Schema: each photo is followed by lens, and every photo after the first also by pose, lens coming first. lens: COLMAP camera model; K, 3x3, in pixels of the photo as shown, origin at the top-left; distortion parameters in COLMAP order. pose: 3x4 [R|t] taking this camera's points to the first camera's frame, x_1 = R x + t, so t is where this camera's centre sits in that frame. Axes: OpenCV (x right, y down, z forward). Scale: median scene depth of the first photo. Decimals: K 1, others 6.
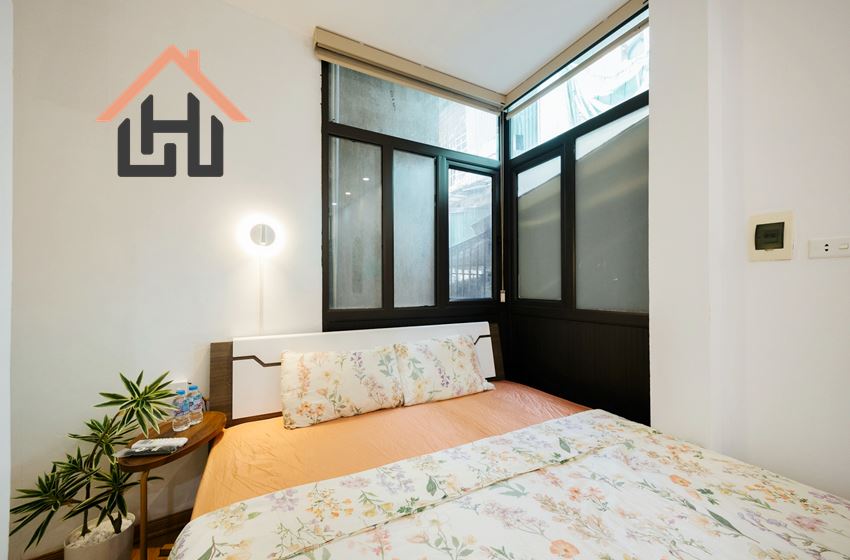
lens RADIAL K [[321.5, 0, 425.0], [0, 321.5, 292.6], [0, 0, 1]] dist [0.004916, 0.000129]
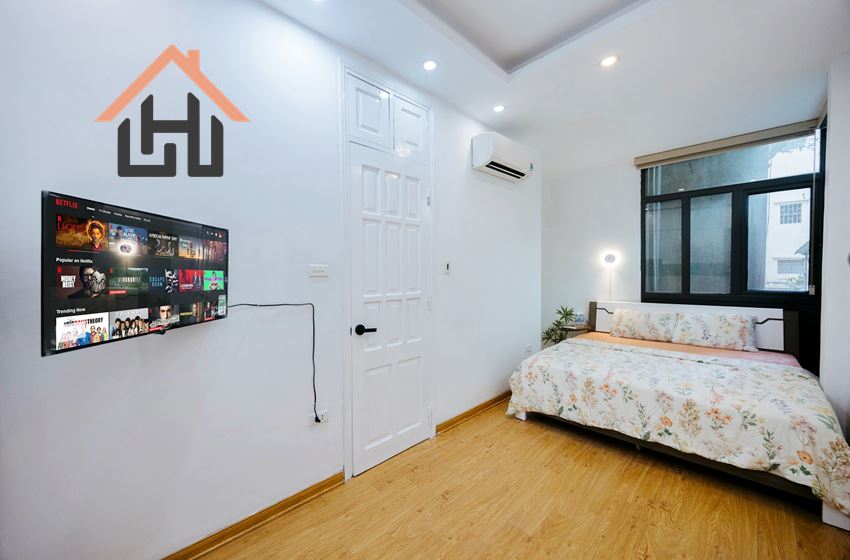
lens RADIAL K [[321.5, 0, 423.1], [0, 321.5, 274.6], [0, 0, 1]] dist [0.004916, 0.000129]
pose [[0.319085, 0.007094, -0.947700, 1.302078], [0.003775, 0.999955, 0.008757, -0.086339], [0.947719, -0.006372, 0.319044, -1.061135]]
